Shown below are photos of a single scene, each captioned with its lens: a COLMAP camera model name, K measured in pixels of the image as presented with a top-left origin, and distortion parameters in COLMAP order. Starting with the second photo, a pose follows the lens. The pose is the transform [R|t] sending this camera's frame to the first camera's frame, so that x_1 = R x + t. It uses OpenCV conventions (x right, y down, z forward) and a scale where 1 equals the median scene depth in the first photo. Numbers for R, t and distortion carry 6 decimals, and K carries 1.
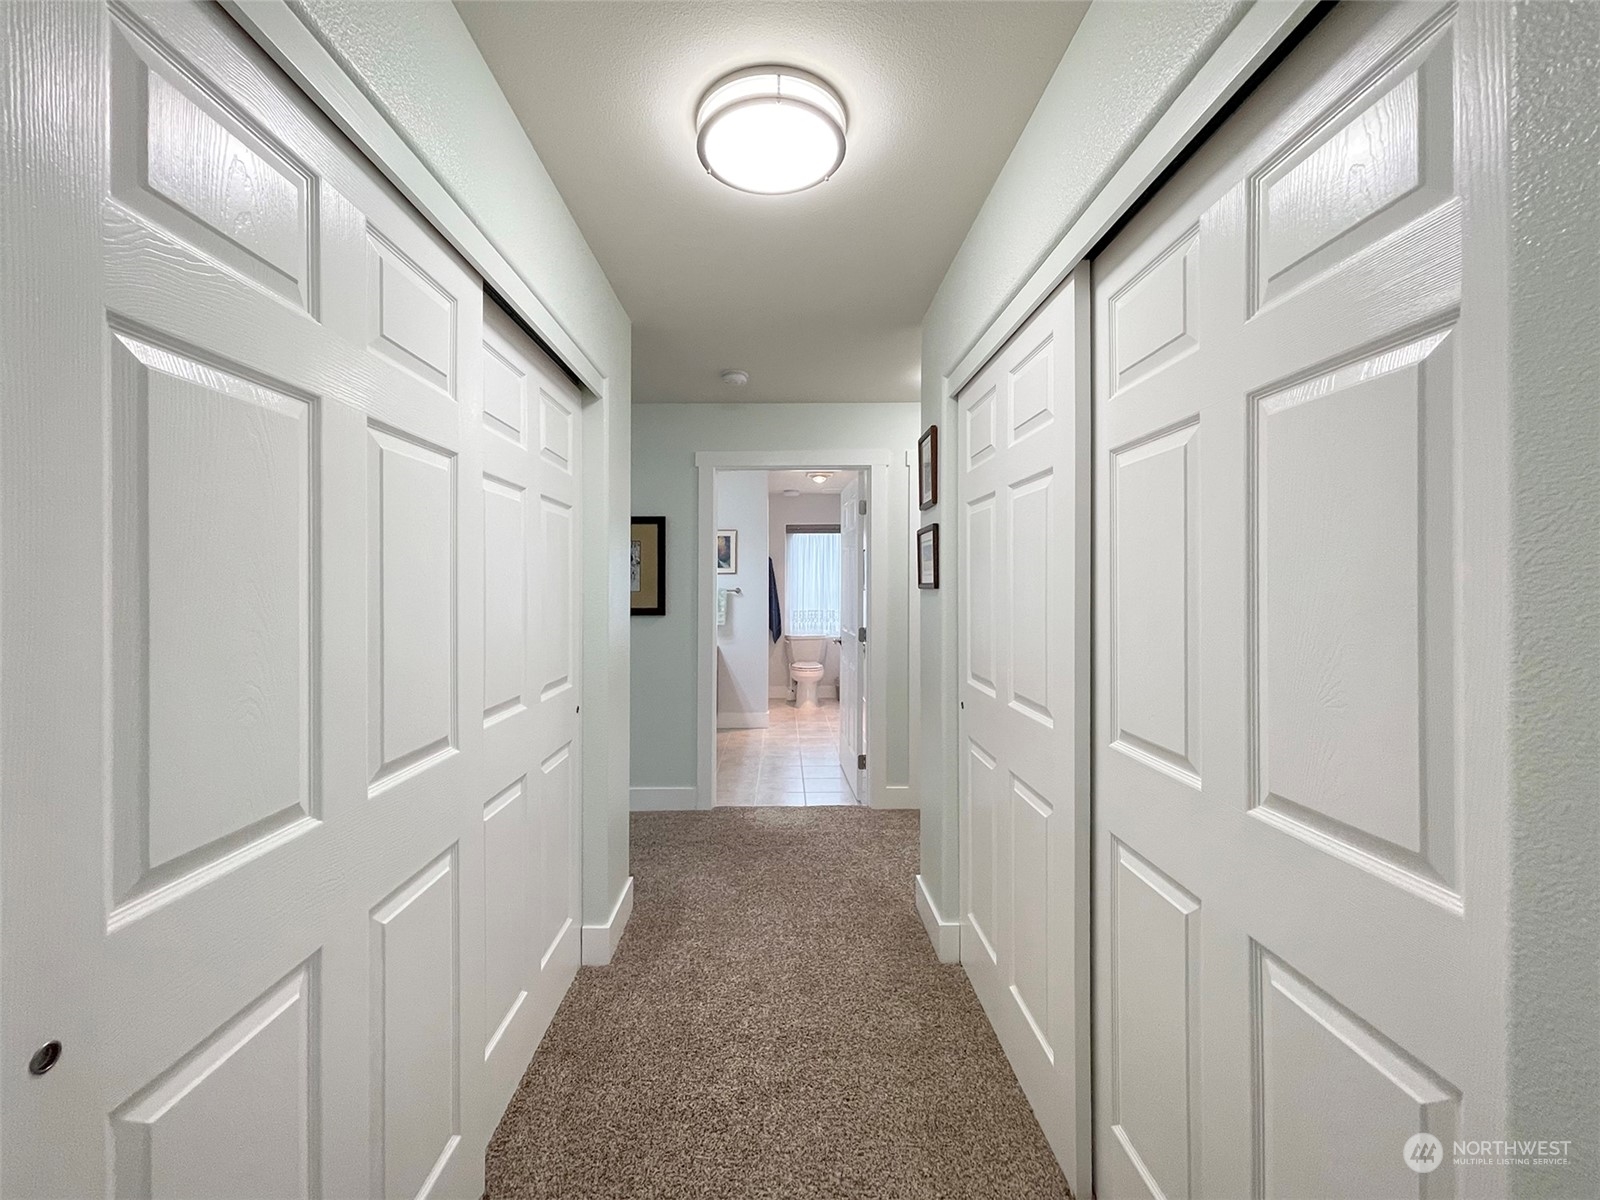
lens RADIAL K [[660.1, 0, 798.3], [0, 660.1, 584.7], [0, 0, 1]] dist [-0.006544, 0.002435]
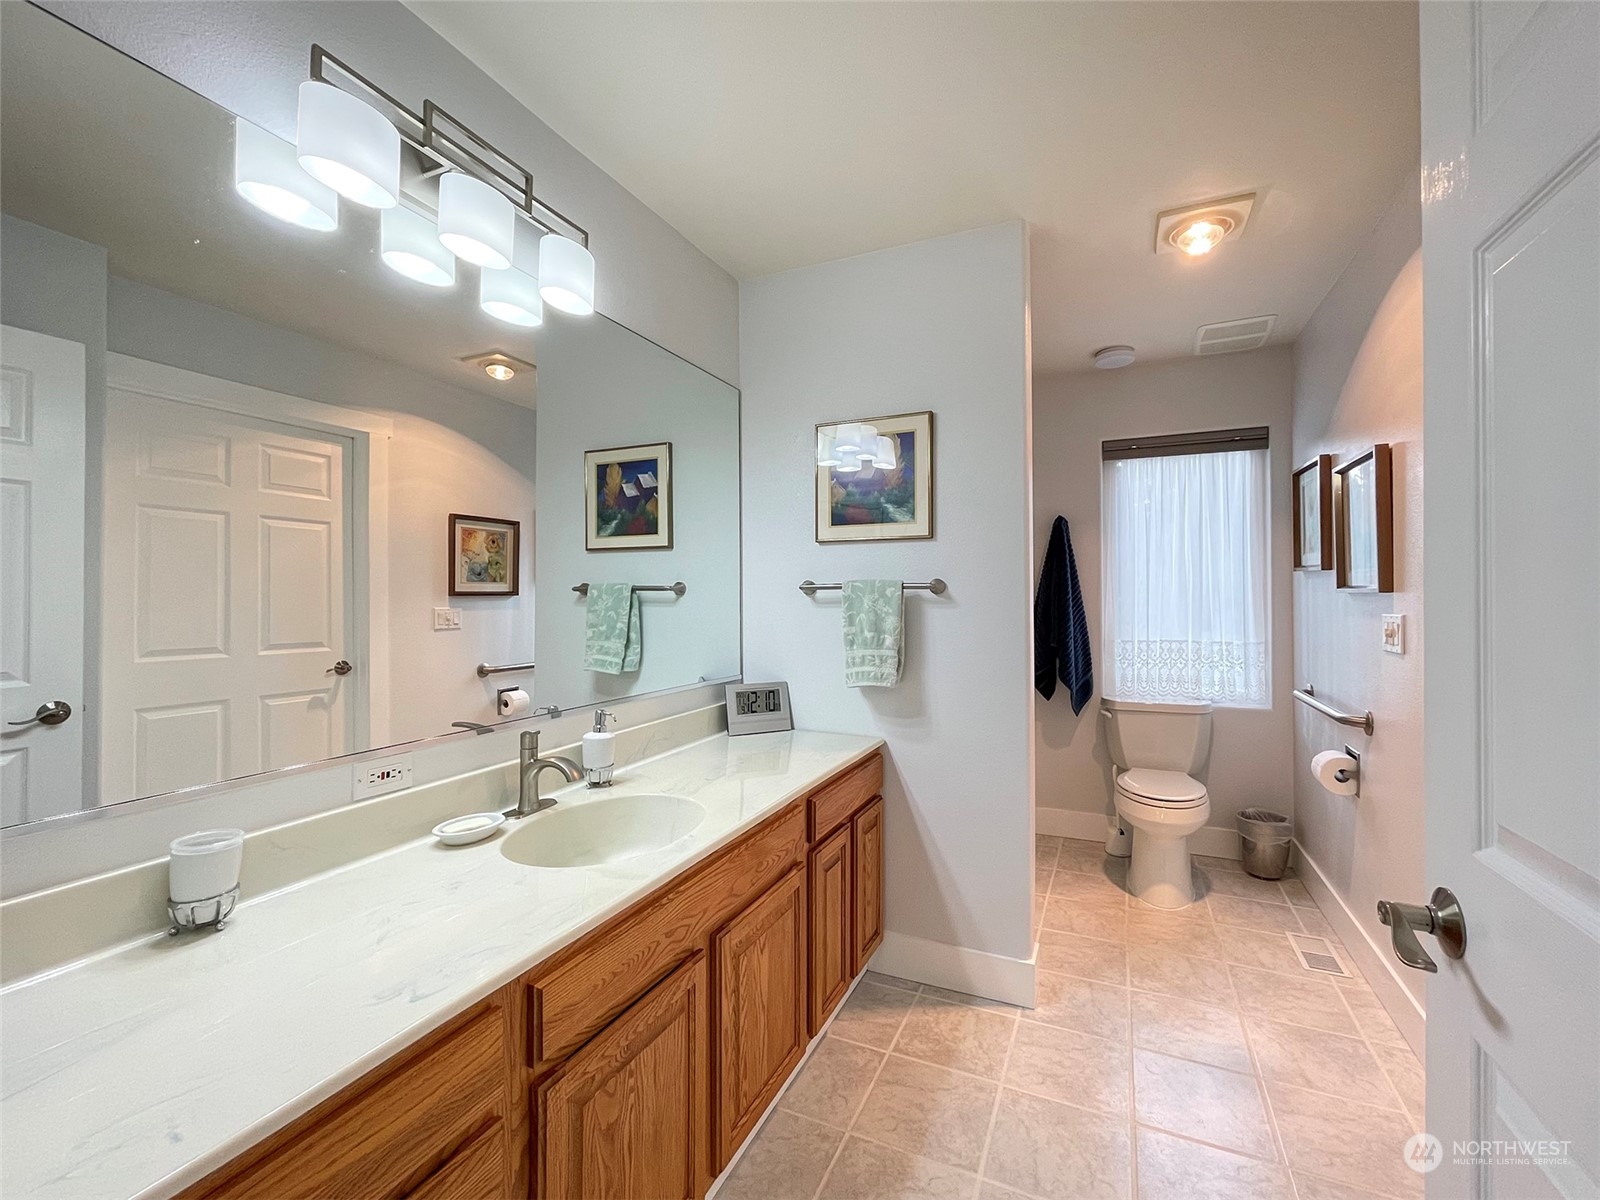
lens RADIAL K [[660.1, 0, 798.1], [0, 660.1, 600.4], [0, 0, 1]] dist [-0.006544, 0.002435]
pose [[0.888647, -0.003310, -0.458580, 0.001506], [0.000913, 0.999985, -0.005449, 0.015342], [0.458591, 0.004423, 0.888637, 0.564923]]
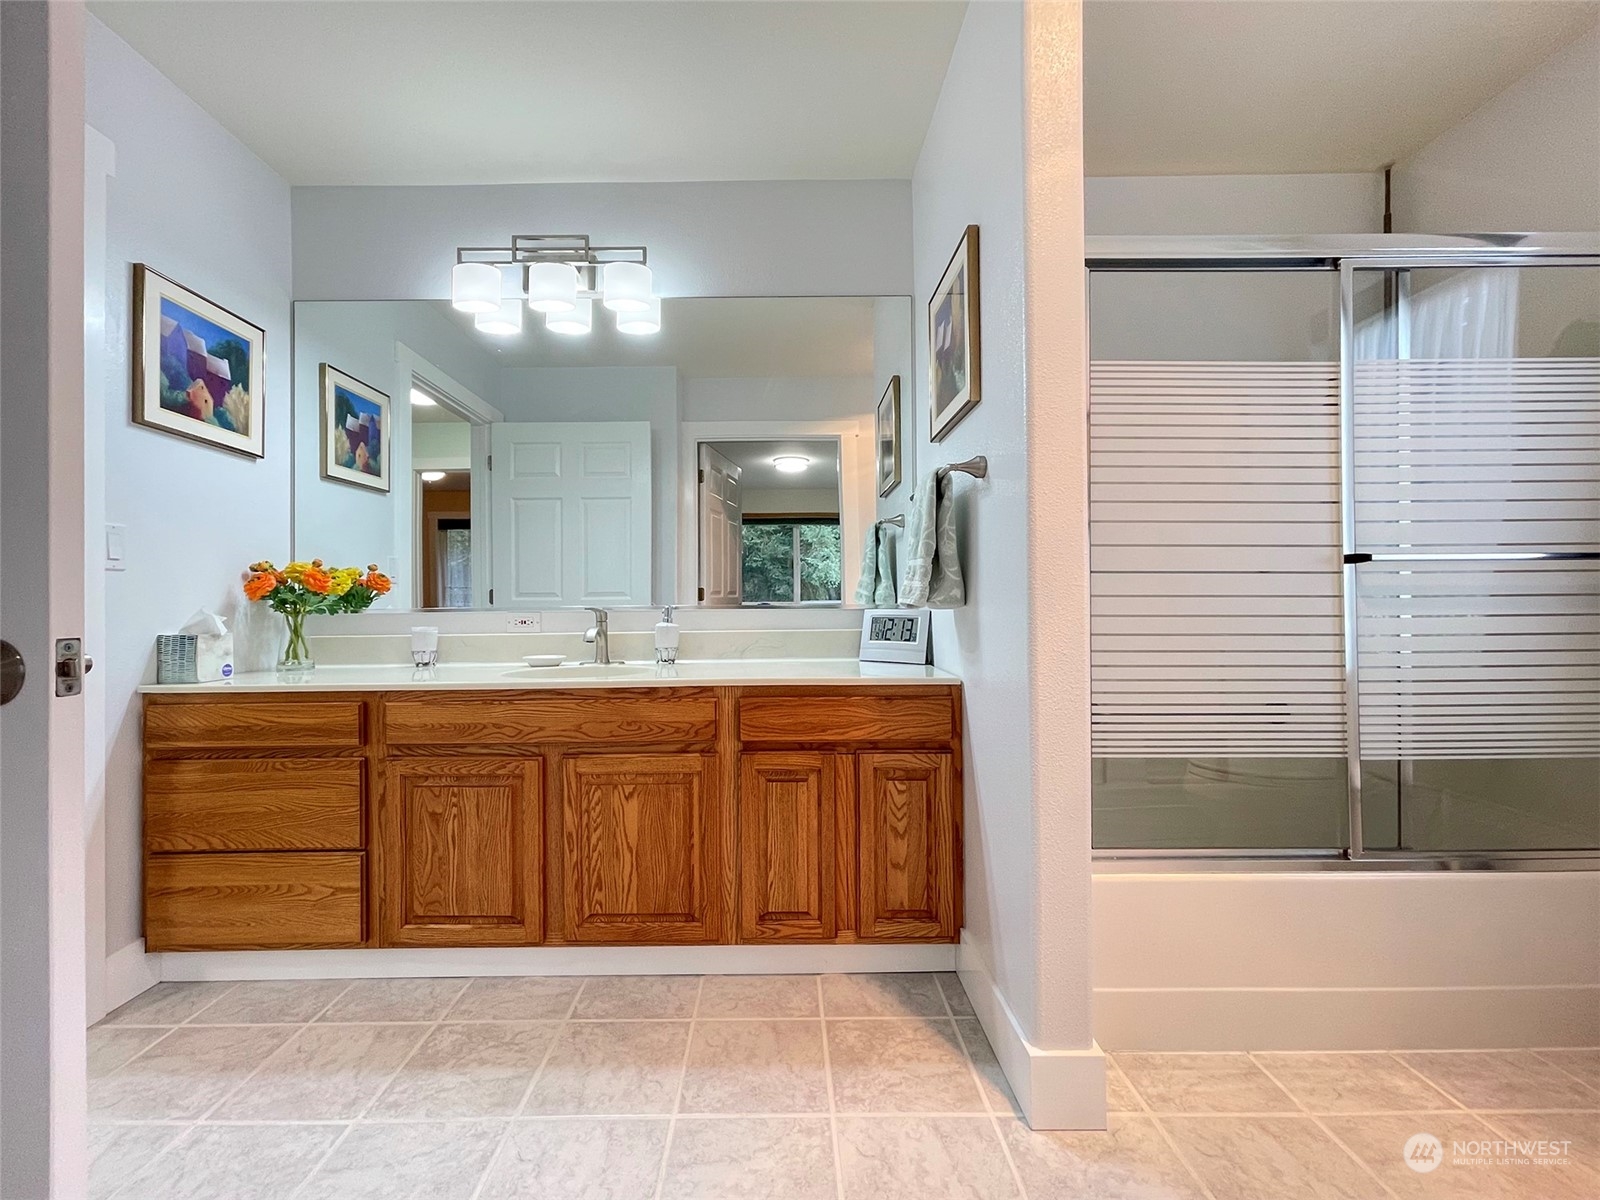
lens RADIAL K [[660.1, 0, 786.7], [0, 660.1, 596.8], [0, 0, 1]] dist [-0.006544, 0.002435]
pose [[-0.012251, -0.006582, -0.999903, 0.130149], [-0.001133, 0.999978, -0.006569, 0.049374], [0.999924, 0.001053, -0.012258, 0.791030]]
